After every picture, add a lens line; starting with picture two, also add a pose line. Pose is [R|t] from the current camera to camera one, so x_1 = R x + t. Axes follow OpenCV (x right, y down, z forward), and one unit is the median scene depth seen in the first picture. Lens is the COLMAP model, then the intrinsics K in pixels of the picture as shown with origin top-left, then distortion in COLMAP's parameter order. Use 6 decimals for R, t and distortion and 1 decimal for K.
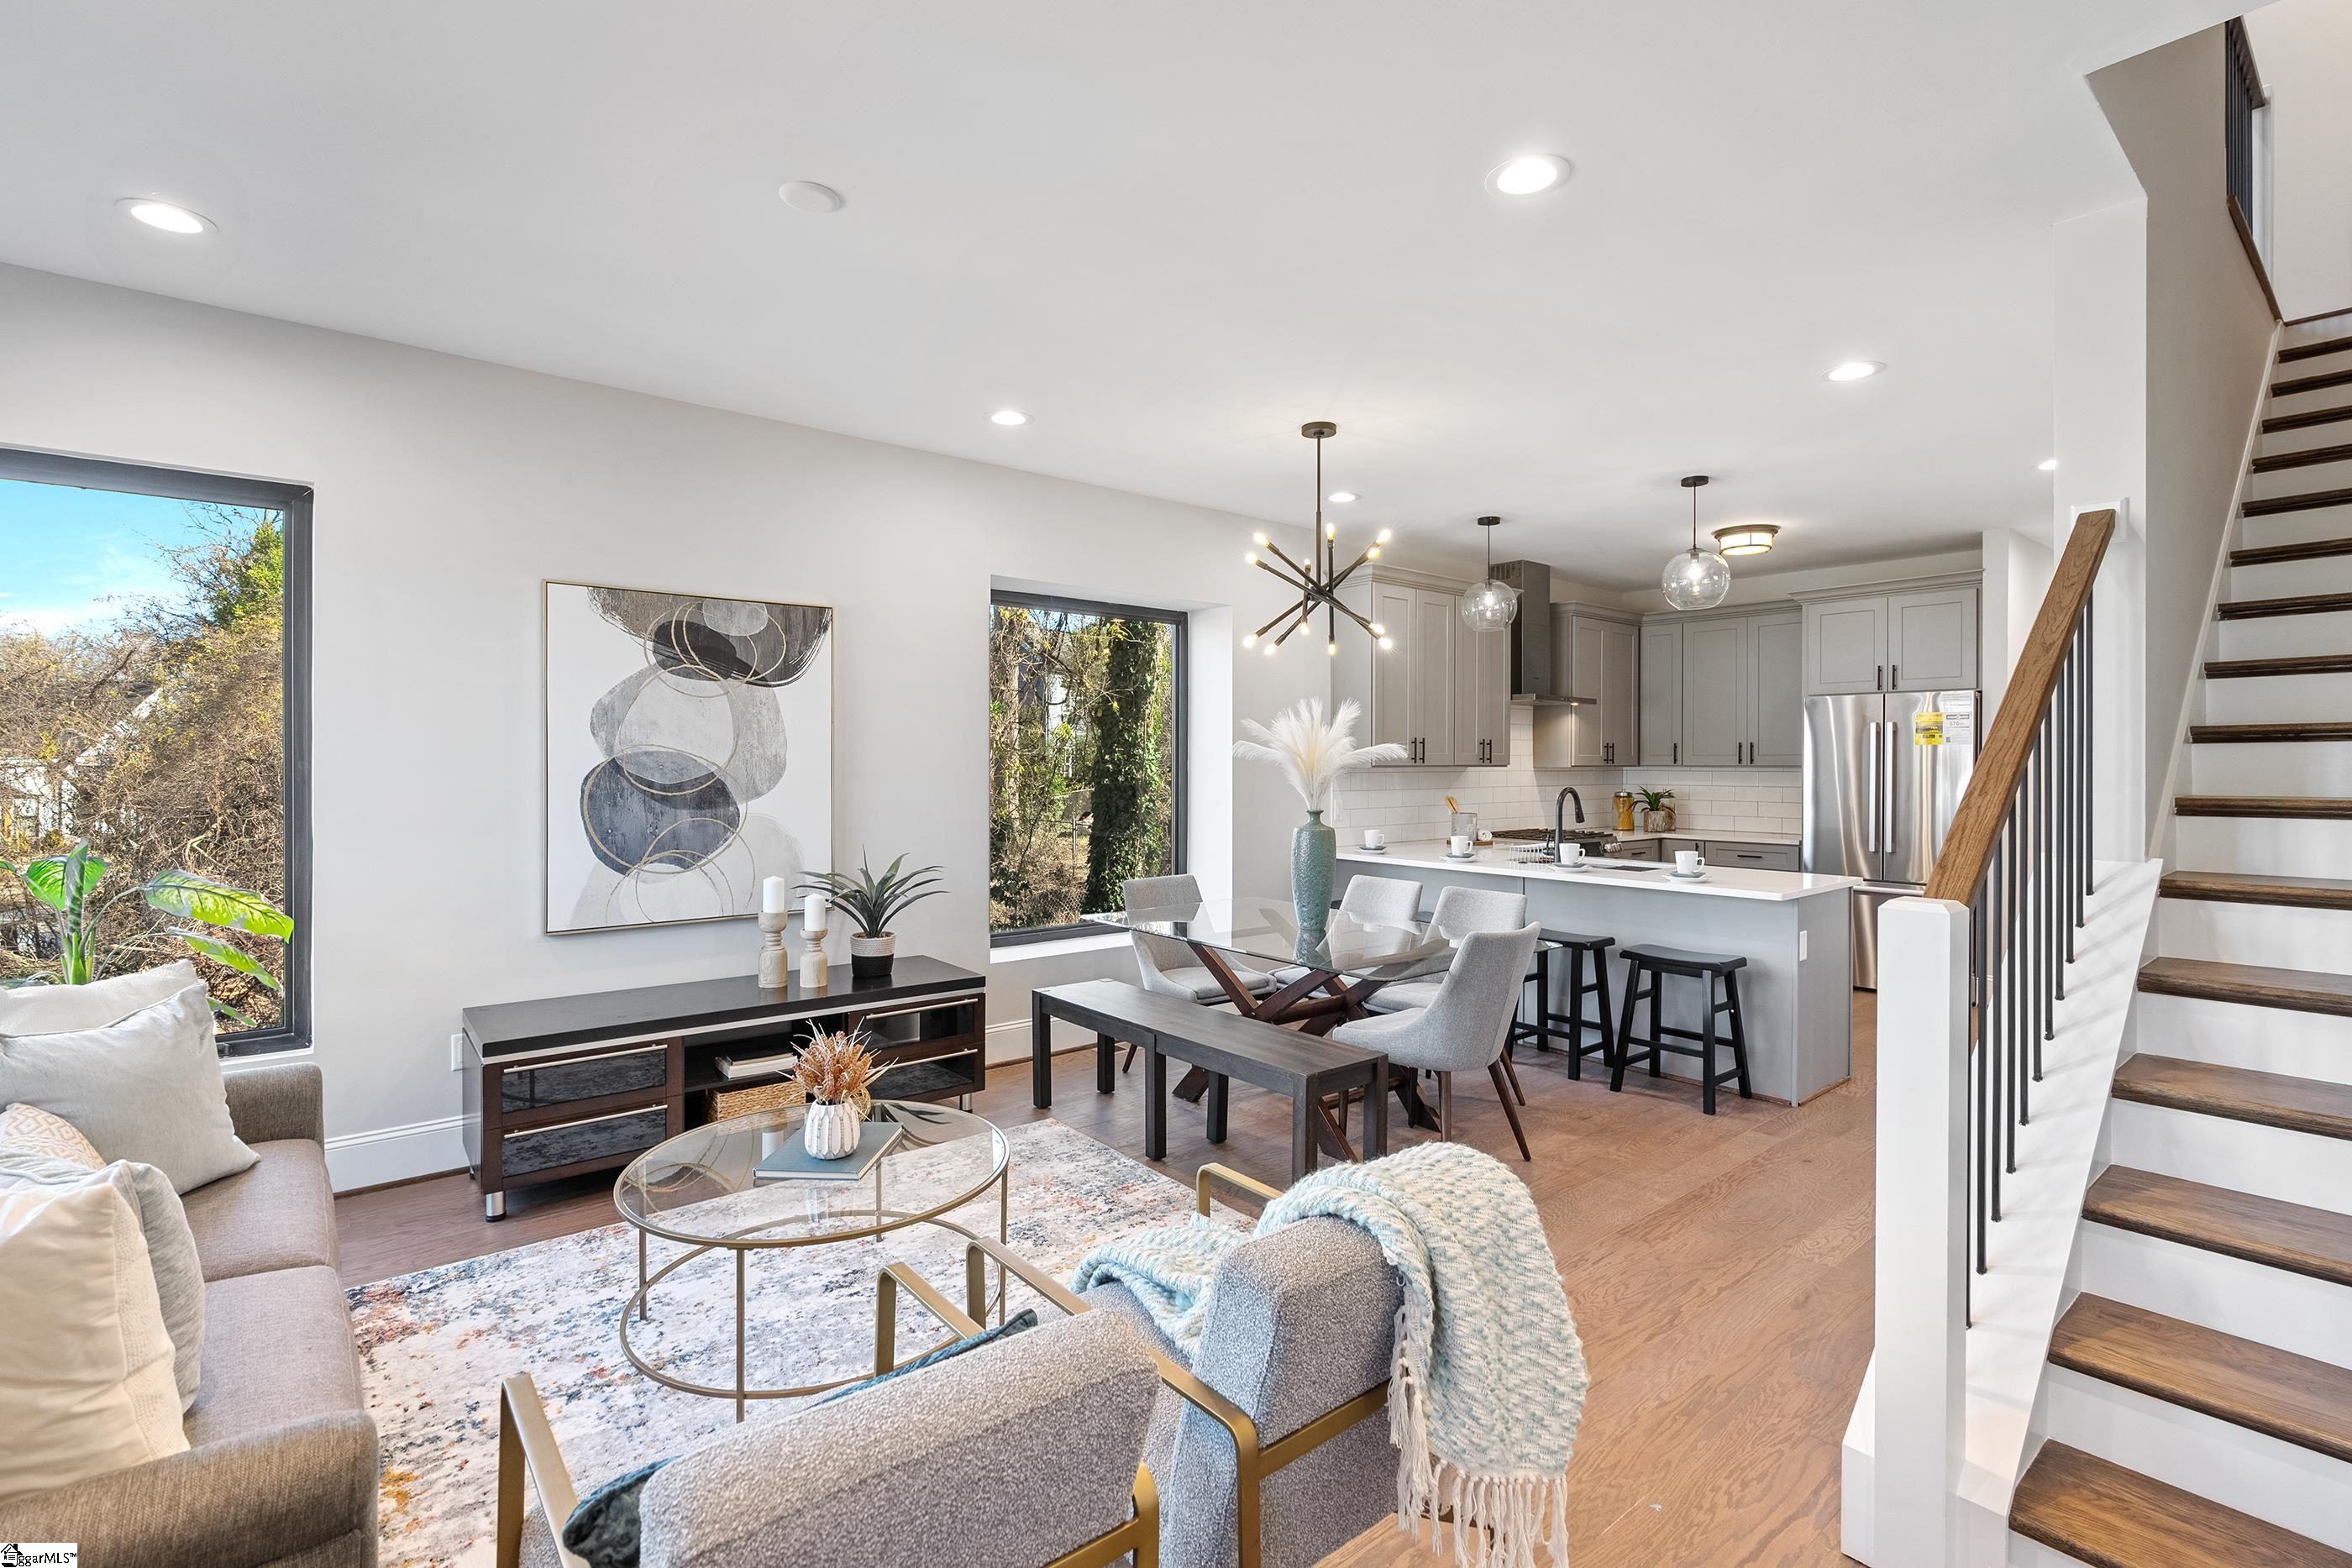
lens RADIAL K [[1078.7, 0, 1178.2], [0, 1078.7, 766.1], [0, 0, 1]] dist [-0.001361, 0.000267]
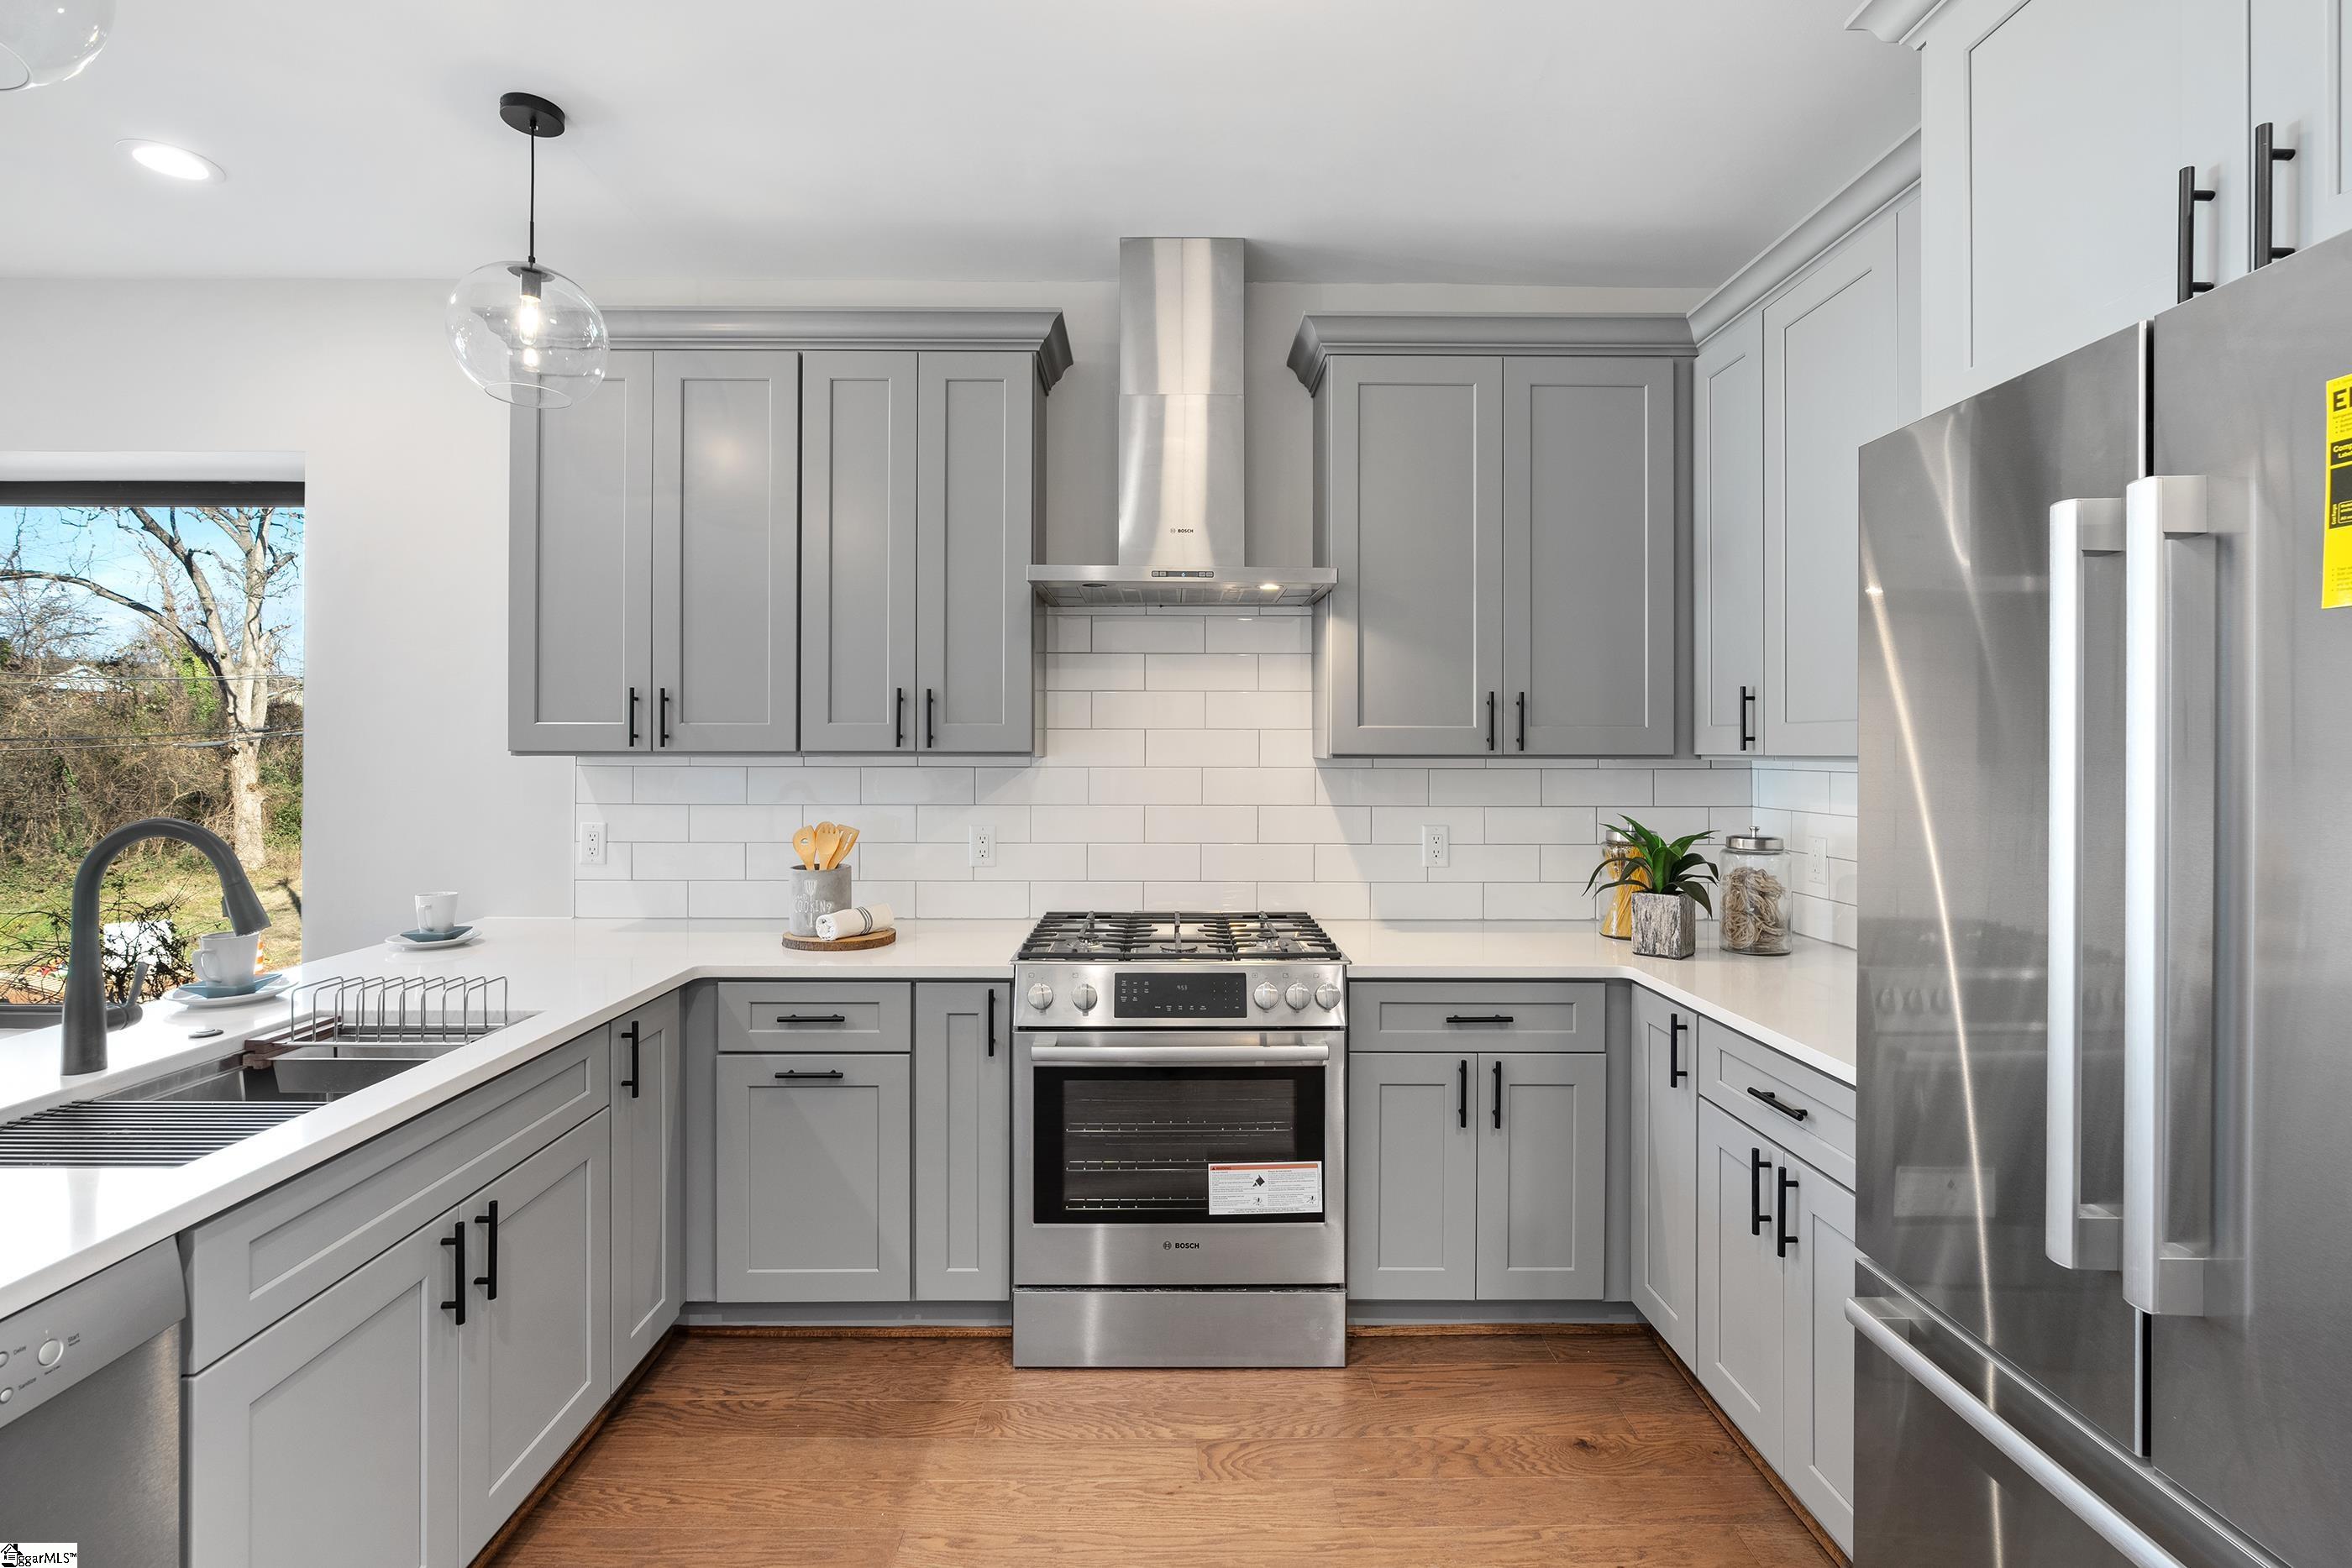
lens RADIAL K [[1067.1, 0, 1178.2], [0, 1067.1, 743.9], [0, 0, 1]] dist [-0.008110, 0.000494]
pose [[0.772185, -0.004650, -0.635381, 0.862209], [-0.004132, 0.999915, -0.012339, 0.001256], [0.635385, 0.012153, 0.772100, 1.046802]]
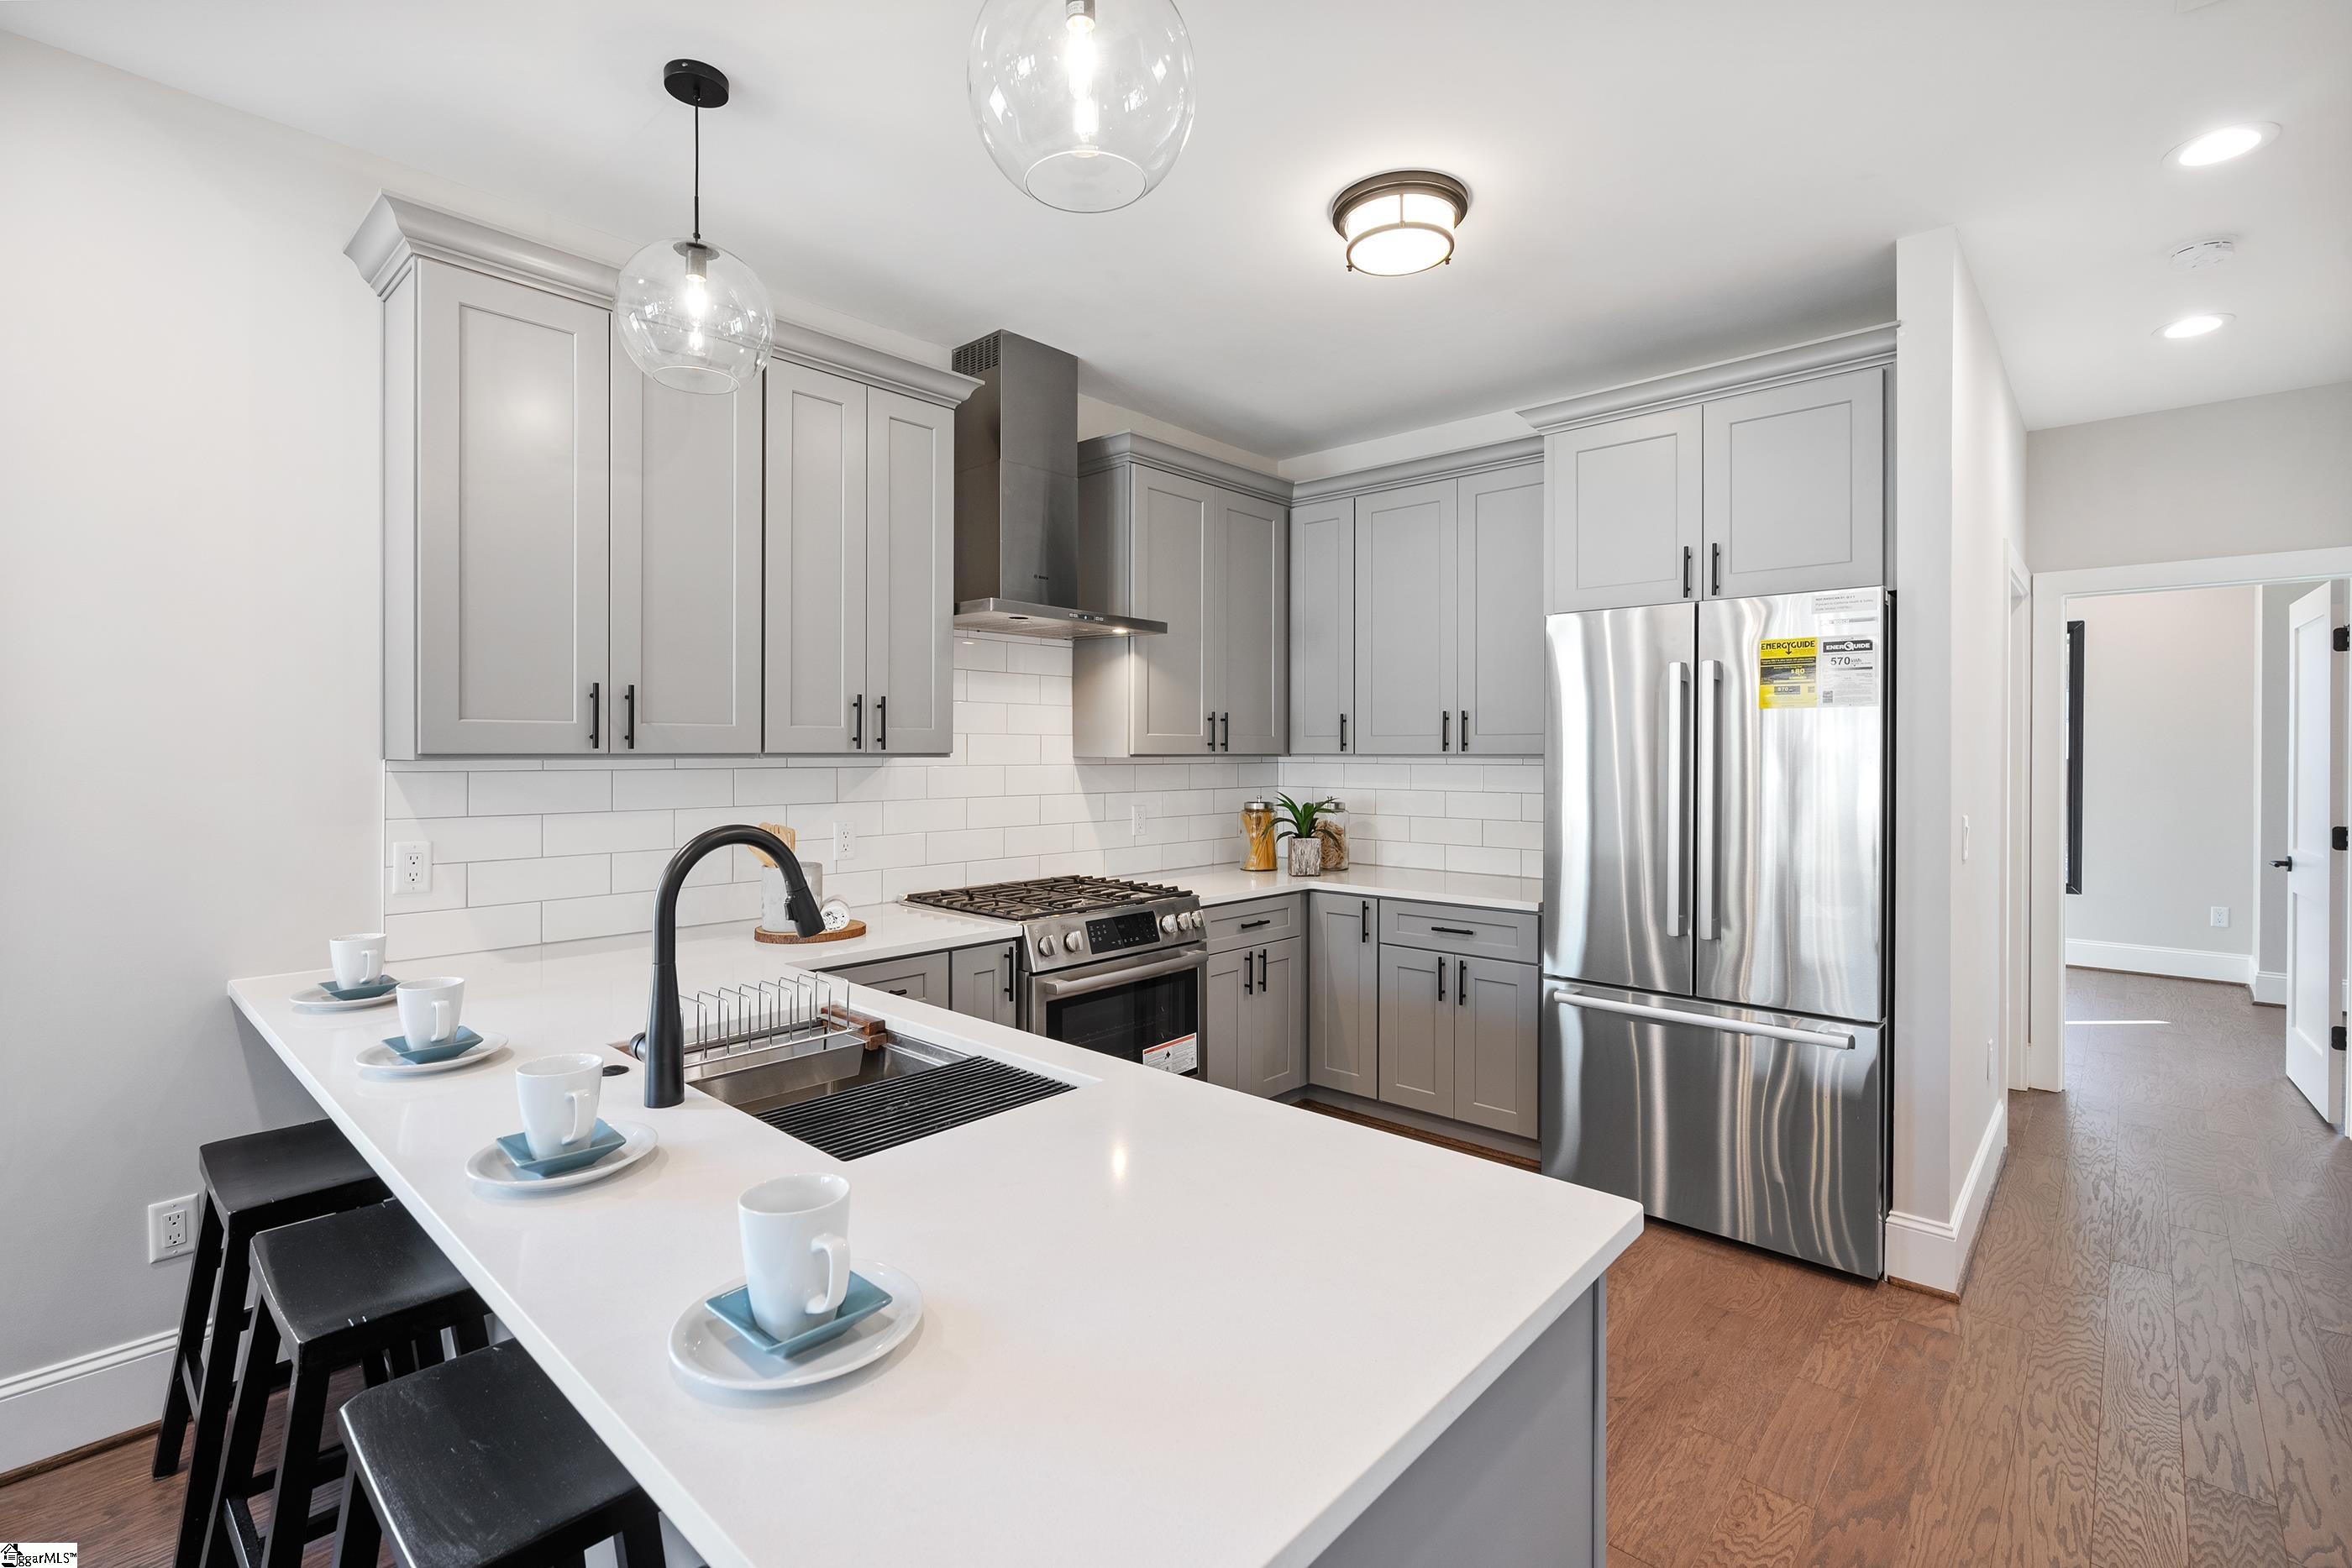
lens RADIAL K [[1056.7, 0, 1169.0], [0, 1056.7, 758.0], [0, 0, 1]] dist [-0.007622, 0.000292]
pose [[0.991722, -0.001098, 0.128396, 0.489928], [0.000867, 0.999998, 0.001853, 0.000505], [-0.128398, -0.001727, 0.991721, 0.765113]]
